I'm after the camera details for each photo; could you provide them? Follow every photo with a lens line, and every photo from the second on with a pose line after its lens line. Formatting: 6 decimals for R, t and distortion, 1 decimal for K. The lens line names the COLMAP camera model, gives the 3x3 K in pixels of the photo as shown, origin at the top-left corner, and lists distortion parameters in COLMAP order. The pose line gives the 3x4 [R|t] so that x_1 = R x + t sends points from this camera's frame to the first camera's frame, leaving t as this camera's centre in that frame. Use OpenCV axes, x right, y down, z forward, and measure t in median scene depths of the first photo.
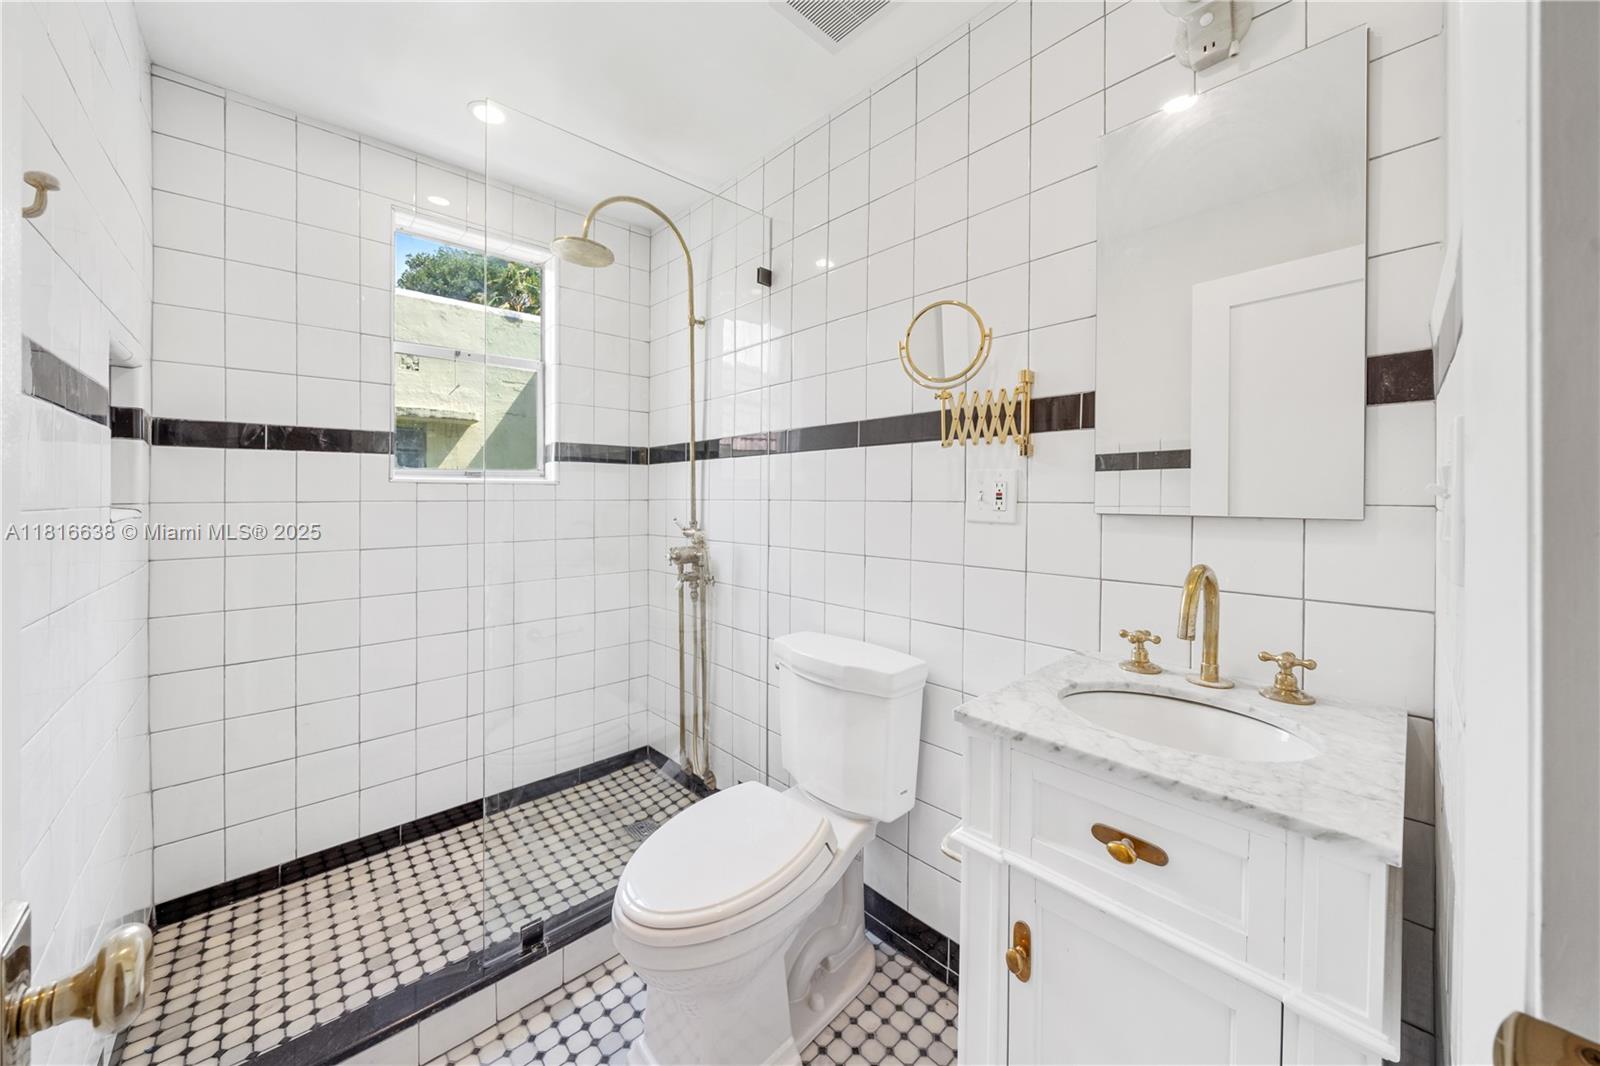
lens RADIAL K [[563.5, 0, 941.6], [0, 563.5, 500.1], [0, 0, 1]] dist [-0.010533, 0.000631]
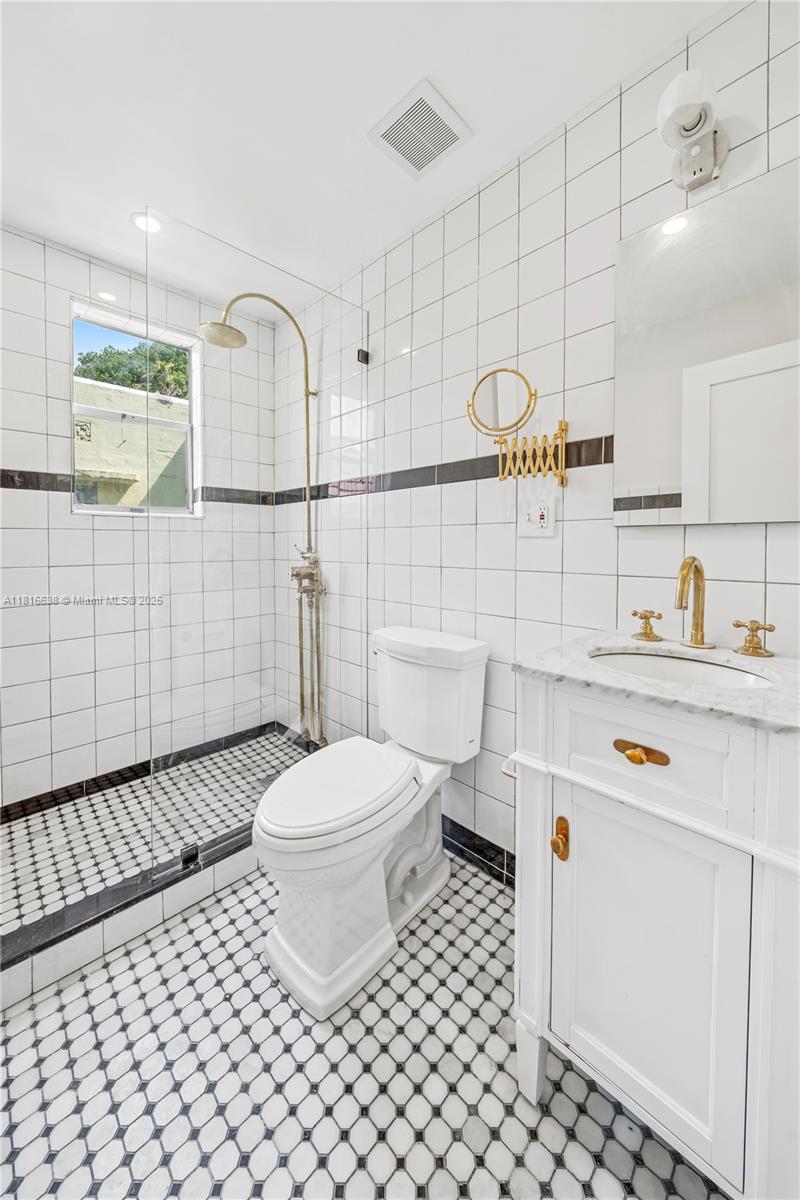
lens RADIAL K [[422.6, 0, 502.0], [0, 422.6, 595.3], [0, 0, 1]] dist [-0.010533, 0.000631]
pose [[0.999416, -0.005431, 0.033729, -0.027115], [0.004945, 0.999883, 0.014483, 0.156409], [-0.033804, -0.014308, 0.999326, -0.006384]]
